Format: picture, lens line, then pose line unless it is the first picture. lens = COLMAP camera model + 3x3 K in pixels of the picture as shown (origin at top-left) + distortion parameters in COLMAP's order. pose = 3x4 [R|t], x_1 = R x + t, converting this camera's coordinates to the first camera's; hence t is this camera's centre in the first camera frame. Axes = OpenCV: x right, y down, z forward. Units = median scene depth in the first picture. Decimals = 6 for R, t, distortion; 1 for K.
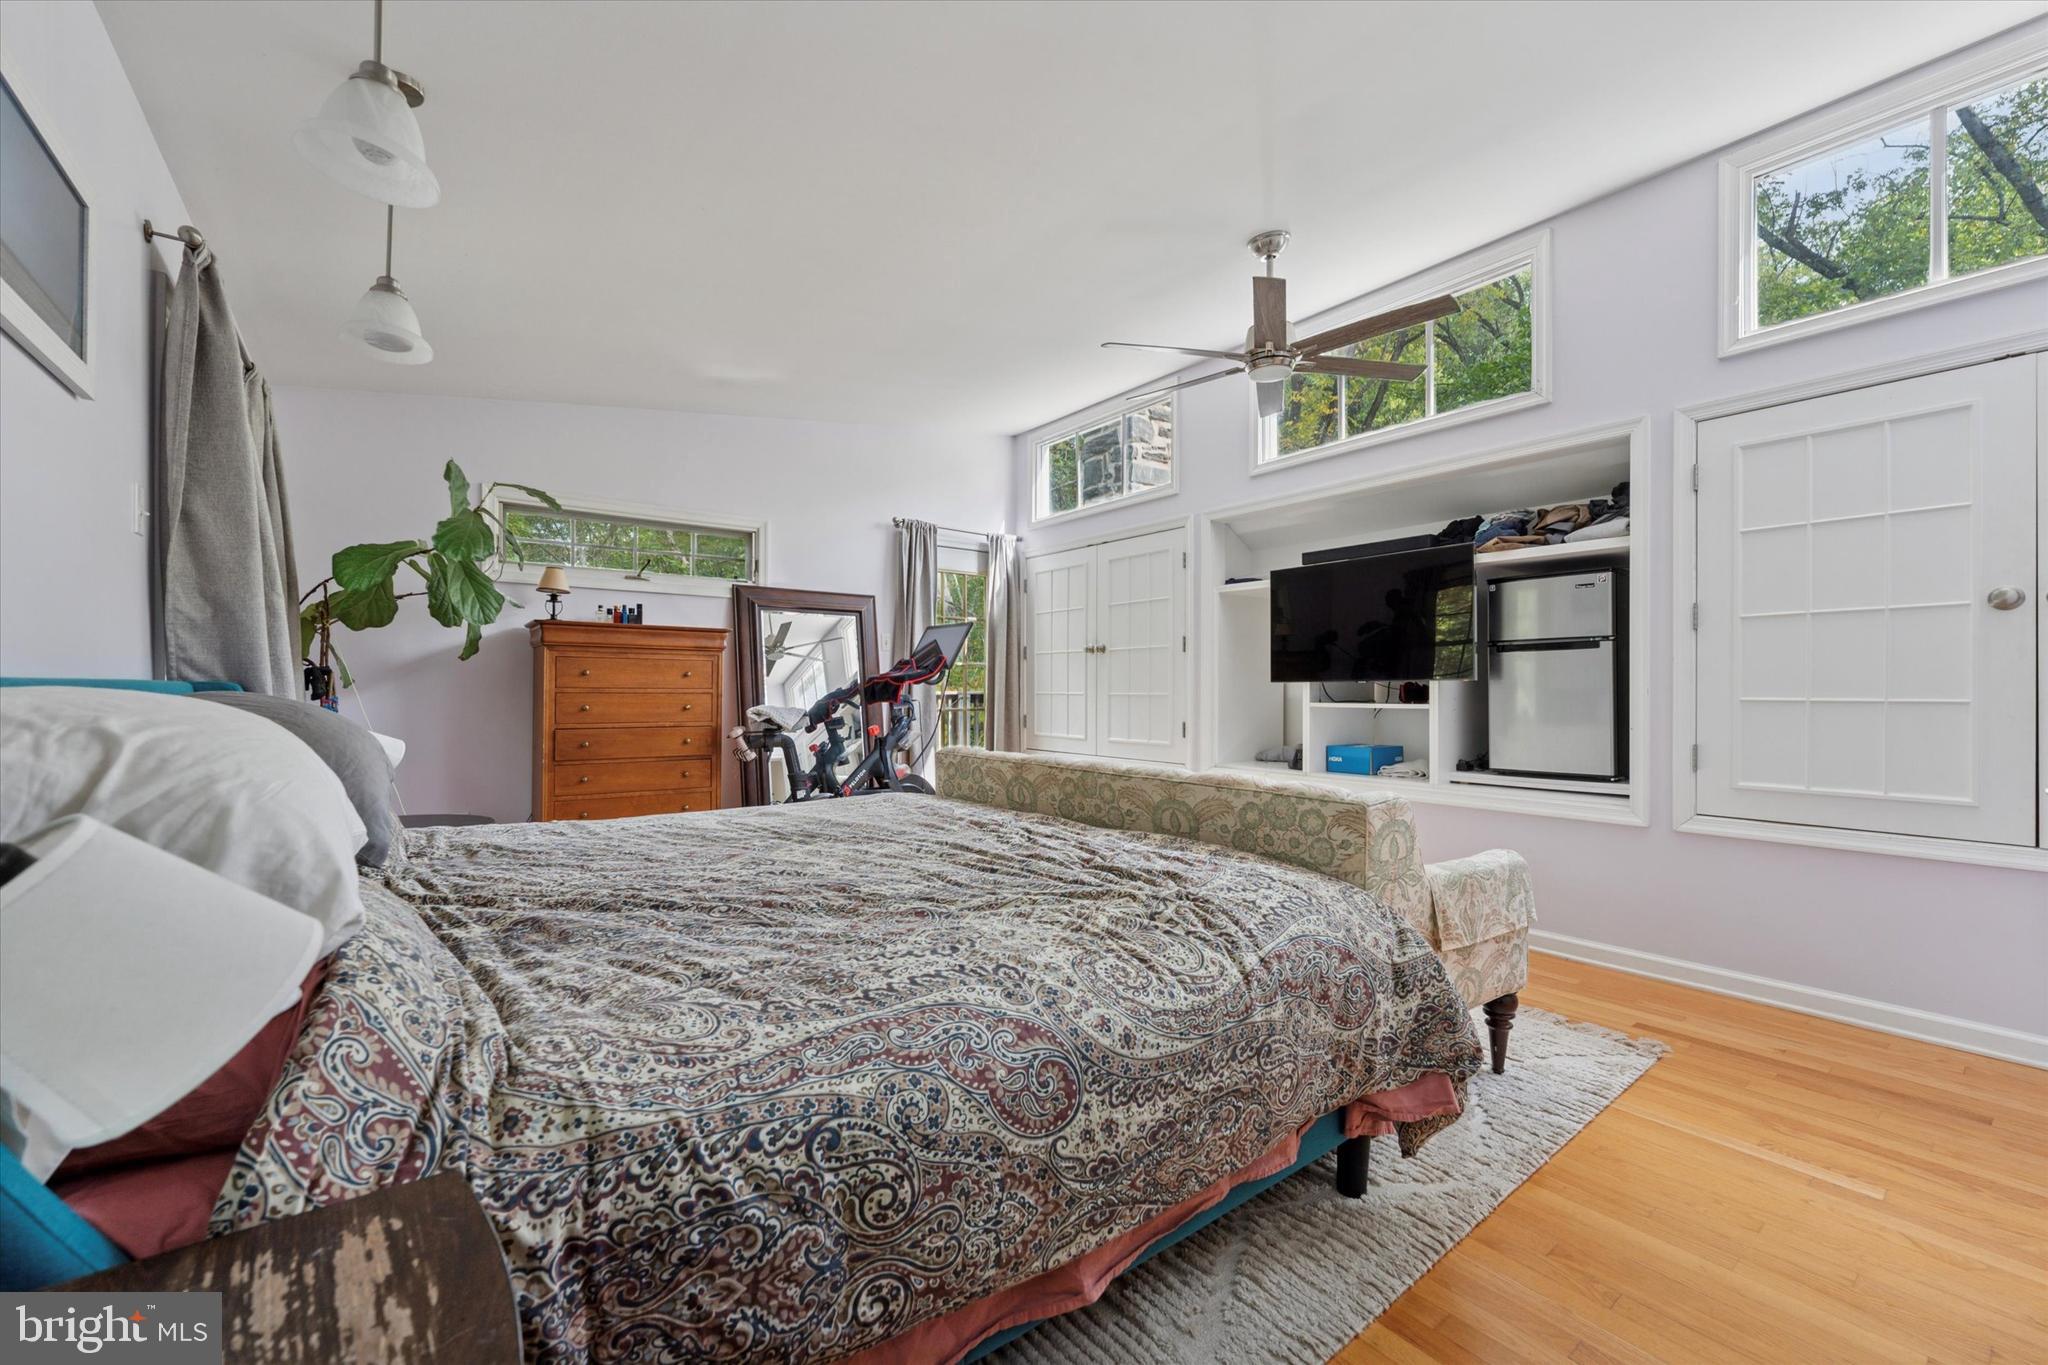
lens RADIAL K [[829.0, 0, 1034.0], [0, 829.0, 685.5], [0, 0, 1]] dist [0.000961, -0.000048]
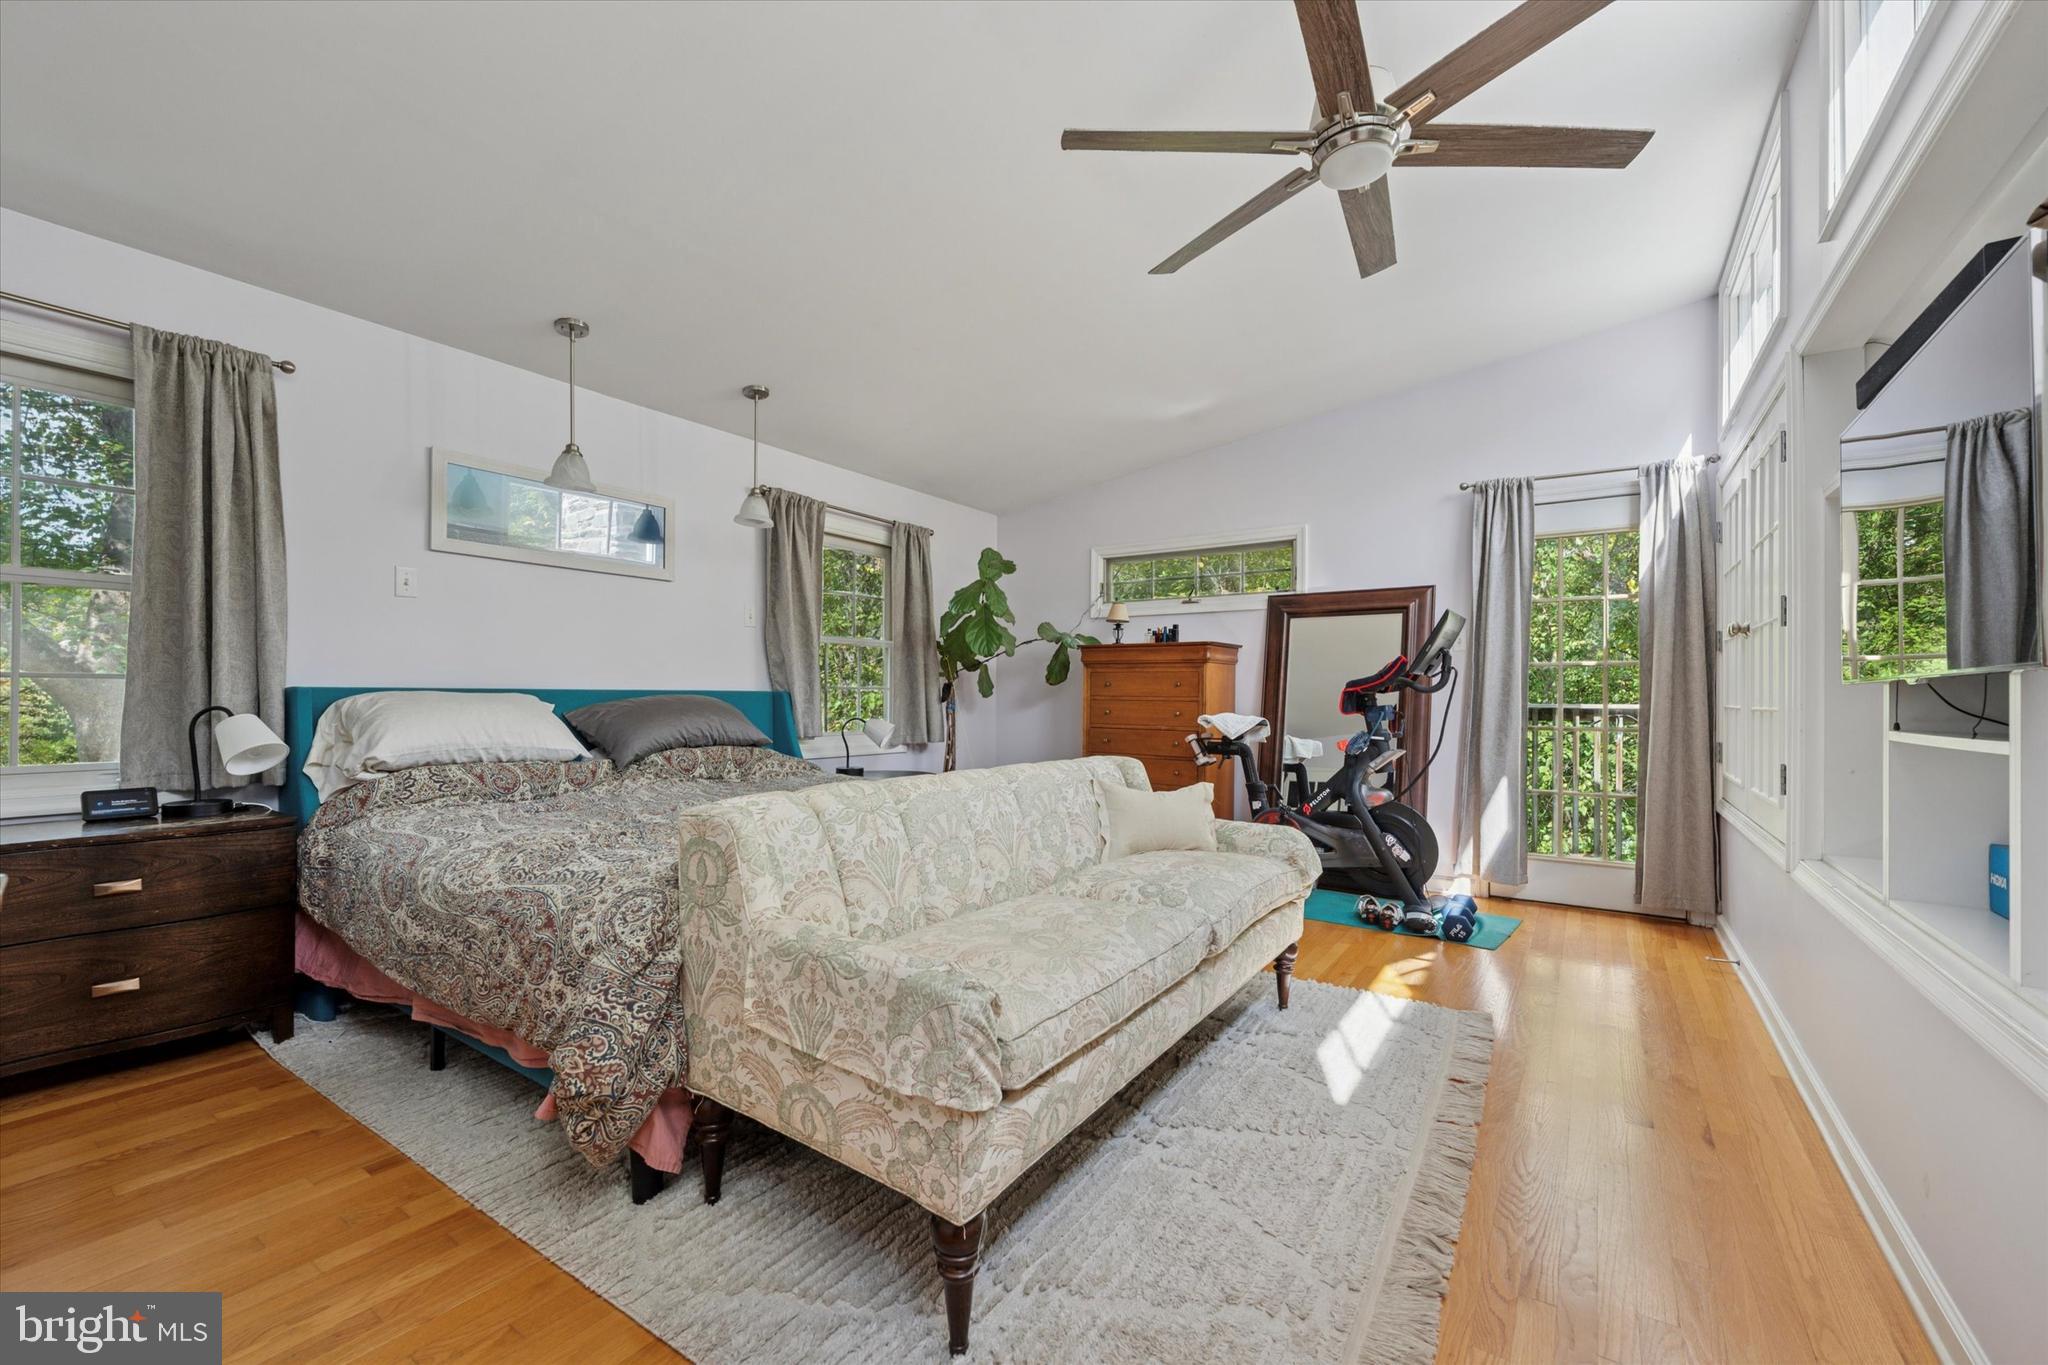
lens RADIAL K [[829.0, 0, 1029.8], [0, 829.0, 695.1], [0, 0, 1]] dist [0.000961, -0.000048]
pose [[0.301324, -0.003761, -0.953515, 0.584437], [-0.001440, 0.999989, -0.004399, 0.006332], [0.953521, 0.002699, 0.301315, 0.454378]]
